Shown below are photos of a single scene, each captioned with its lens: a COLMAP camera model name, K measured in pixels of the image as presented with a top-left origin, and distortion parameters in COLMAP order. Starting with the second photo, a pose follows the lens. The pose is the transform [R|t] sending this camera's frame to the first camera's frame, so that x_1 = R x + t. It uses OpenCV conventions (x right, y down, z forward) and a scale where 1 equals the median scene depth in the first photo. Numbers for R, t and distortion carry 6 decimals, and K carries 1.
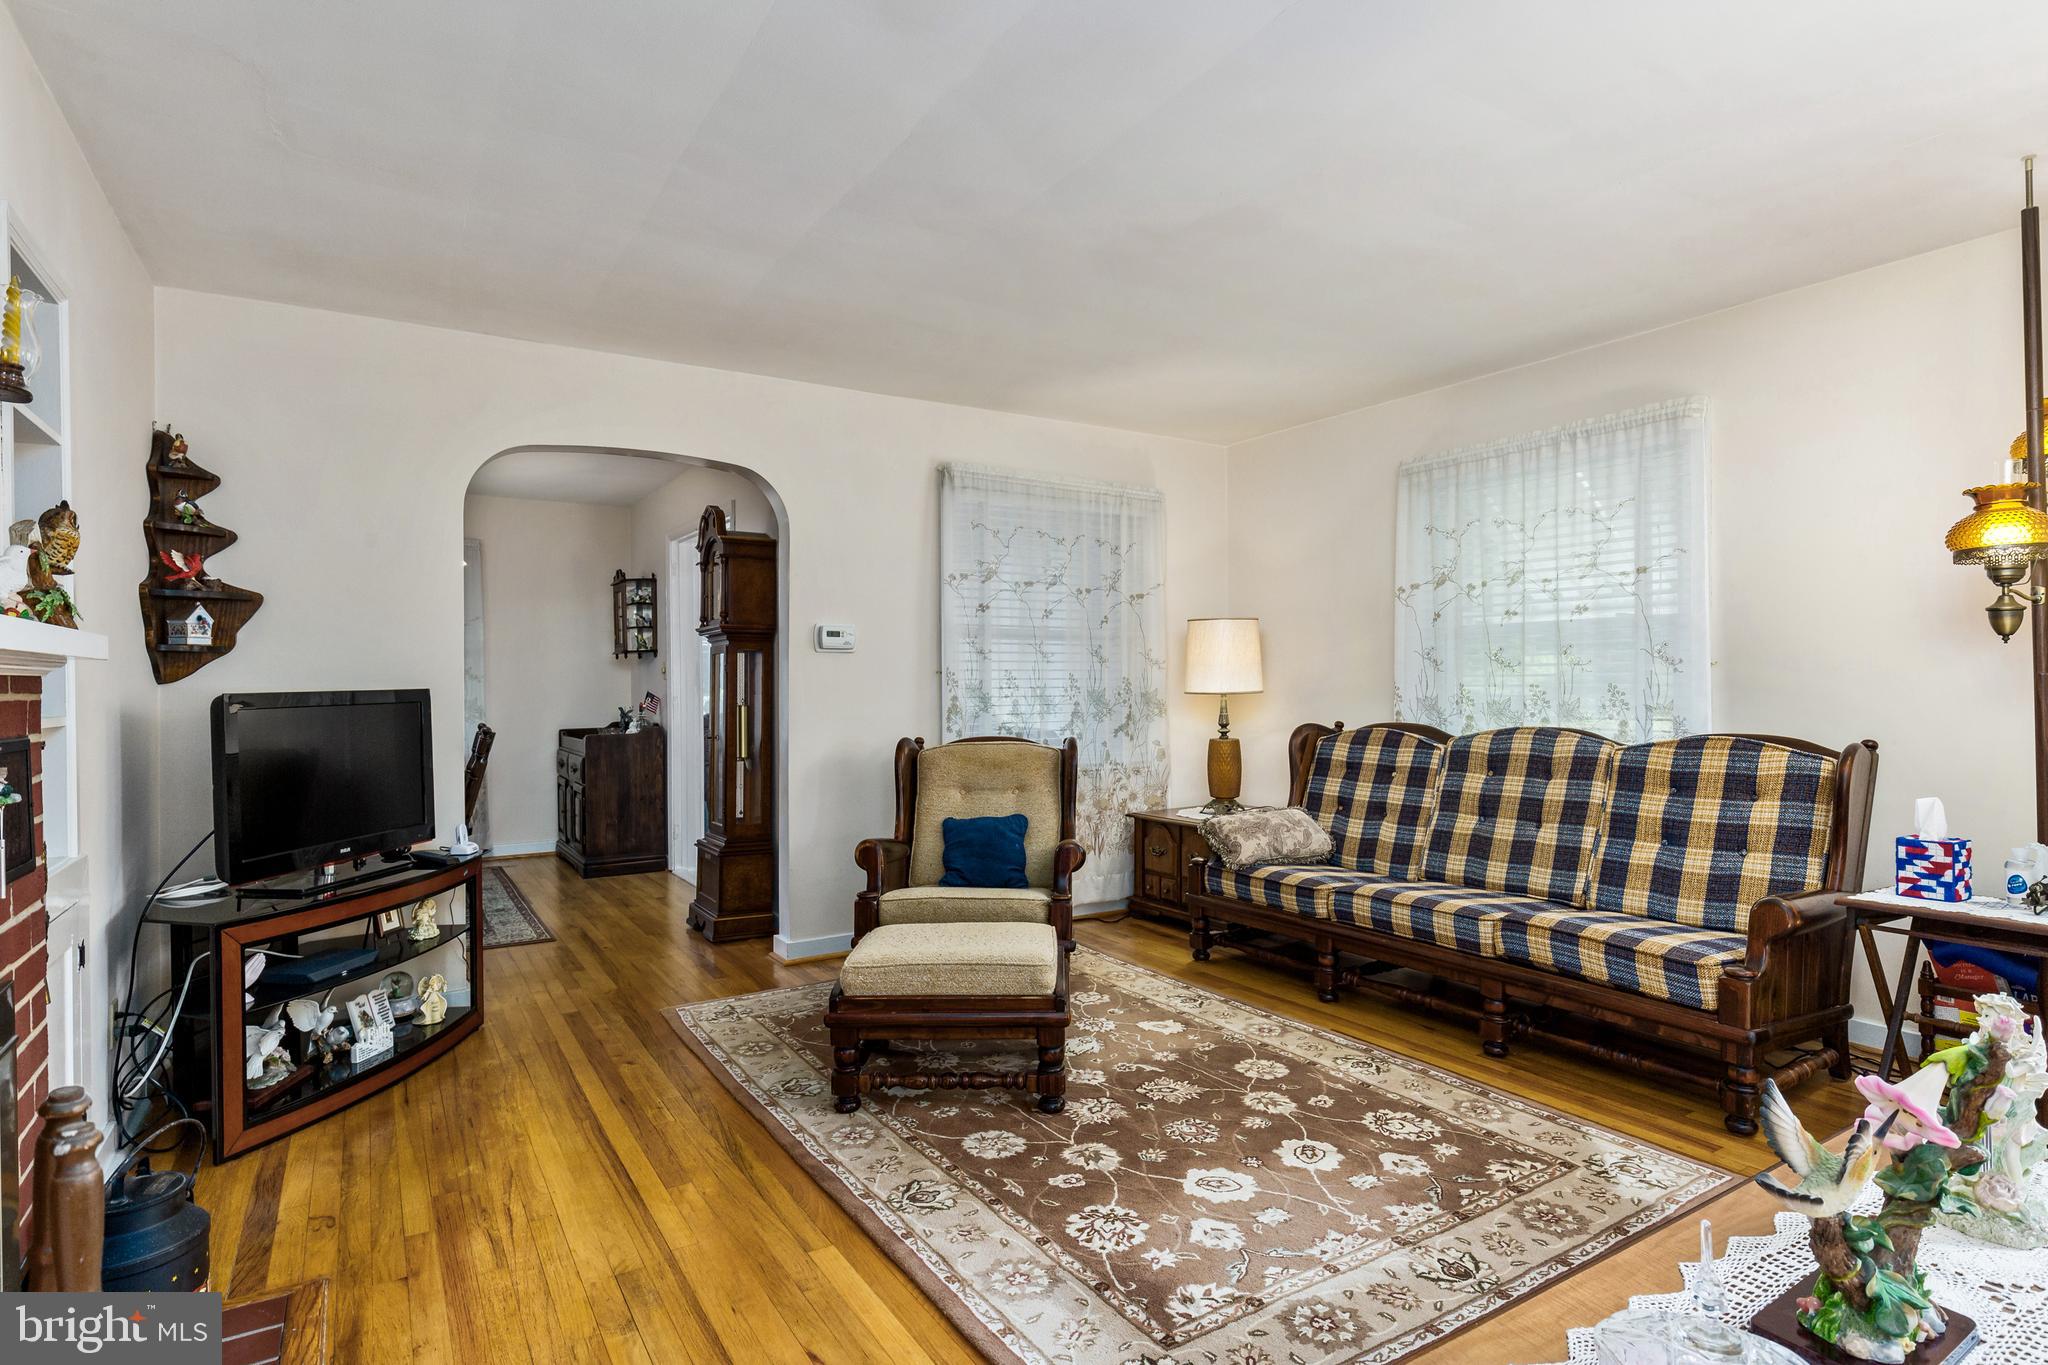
lens RADIAL K [[1060.3, 0, 1036.1], [0, 1060.3, 684.6], [0, 0, 1]] dist [0.010233, -0.002149]
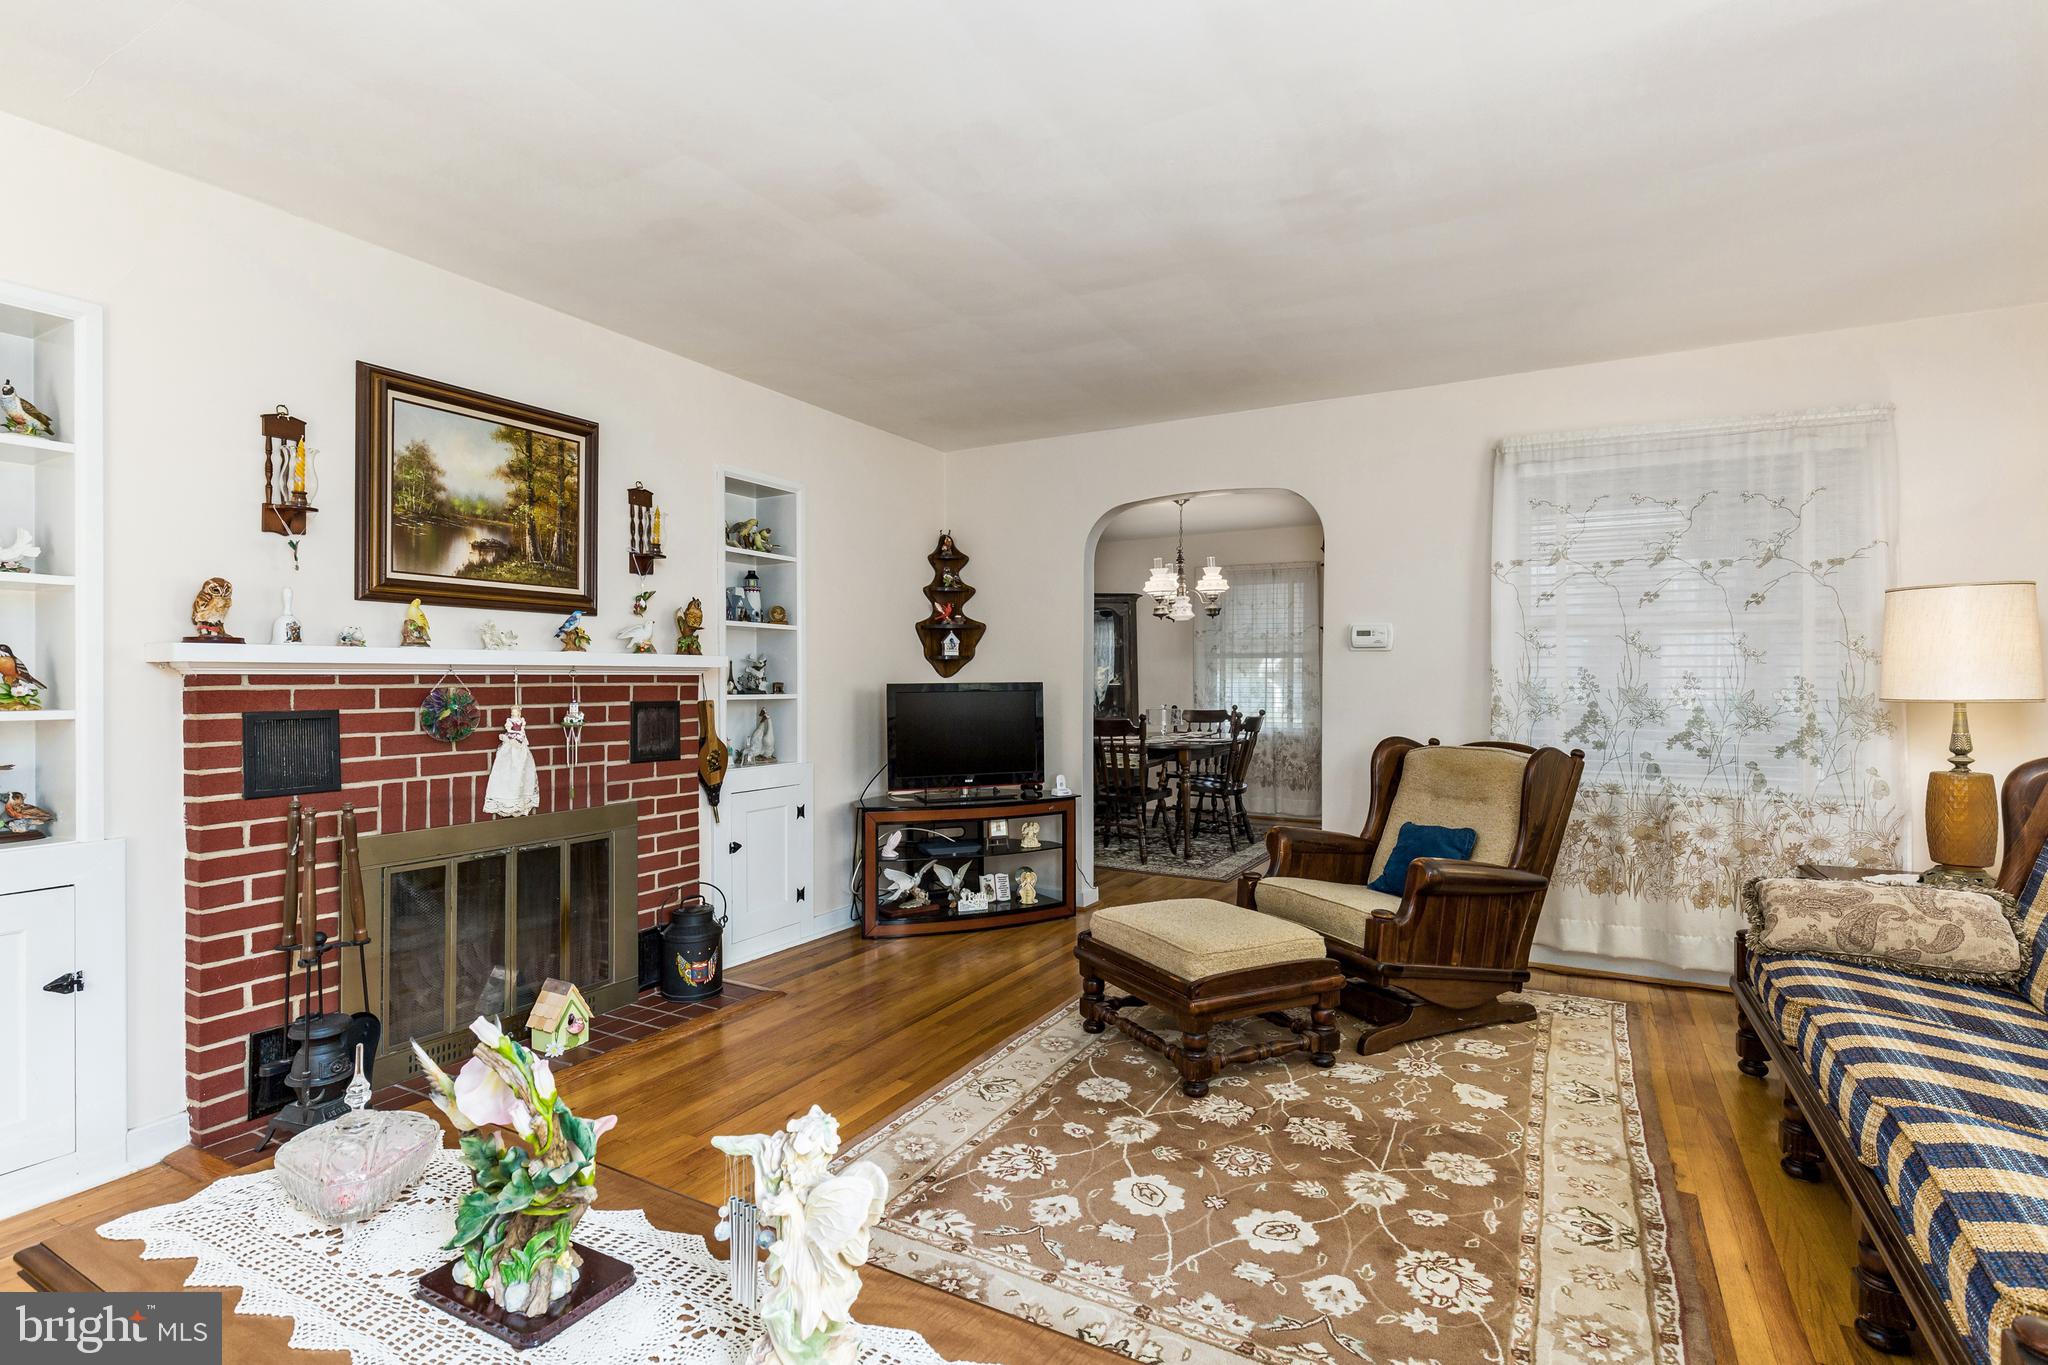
lens RADIAL K [[978.3, 0, 1021.2], [0, 978.3, 678.0], [0, 0, 1]] dist [0.001732, -0.000780]
pose [[0.472977, 0.006416, -0.881052, 0.792149], [-0.006699, 0.999971, 0.003686, -0.008288], [0.881049, 0.004159, 0.473006, 0.406136]]
